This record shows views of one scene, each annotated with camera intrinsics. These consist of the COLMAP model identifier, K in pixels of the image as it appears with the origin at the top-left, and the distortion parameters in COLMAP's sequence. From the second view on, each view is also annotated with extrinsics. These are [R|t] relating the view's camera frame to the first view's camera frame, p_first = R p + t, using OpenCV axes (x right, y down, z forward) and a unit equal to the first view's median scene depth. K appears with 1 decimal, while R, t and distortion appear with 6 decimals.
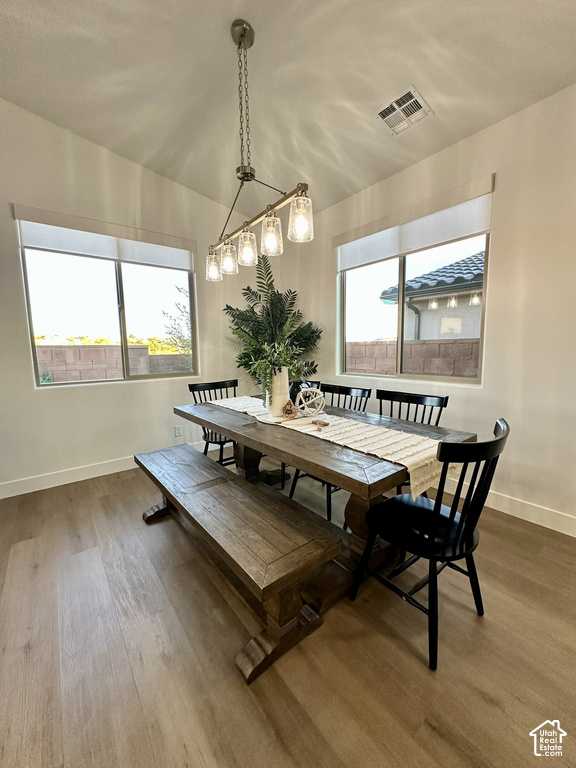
lens RADIAL K [[304.9, 0, 288.7], [0, 304.9, 381.6], [0, 0, 1]] dist [-0.001838, -0.000001]
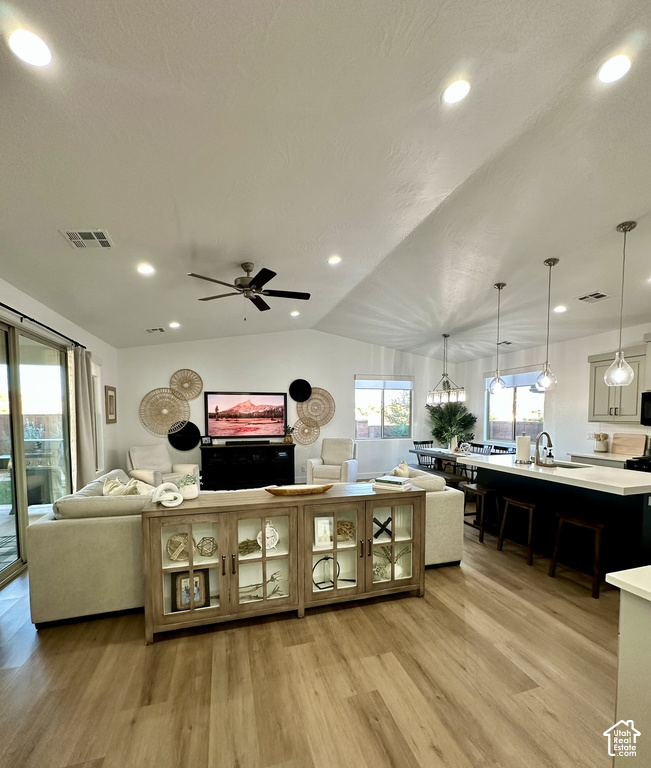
lens RADIAL K [[349.2, 0, 324.0], [0, 349.2, 433.5], [0, 0, 1]] dist [0.002459, 0.000240]
pose [[0.929740, 0.033886, -0.366655, 0.026155], [-0.052014, 0.997858, -0.039673, 0.090212], [0.364525, 0.055956, 0.929511, -1.762646]]
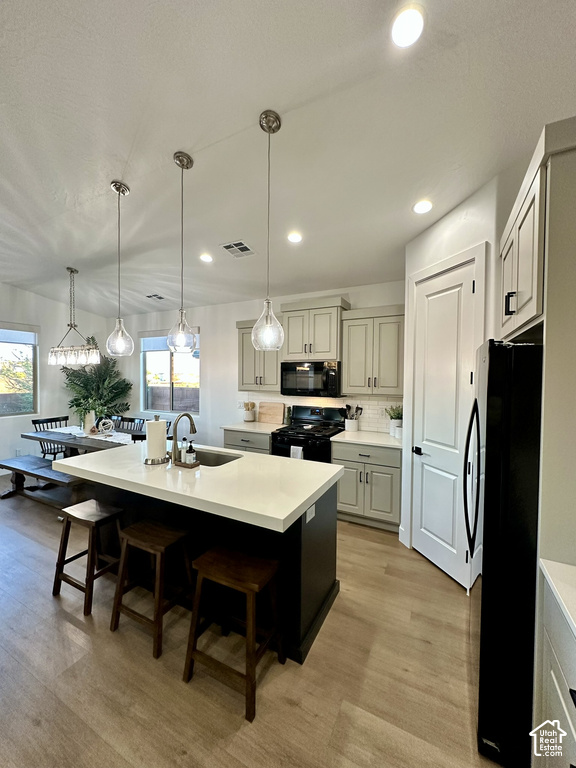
lens RADIAL K [[304.9, 0, 291.5], [0, 304.9, 385.1], [0, 0, 1]] dist [-0.001838, -0.000001]
pose [[0.907783, 0.012471, 0.419255, 0.242829], [0.021922, 0.996781, -0.077114, -0.020483], [-0.418867, 0.079194, 0.904587, -1.043772]]
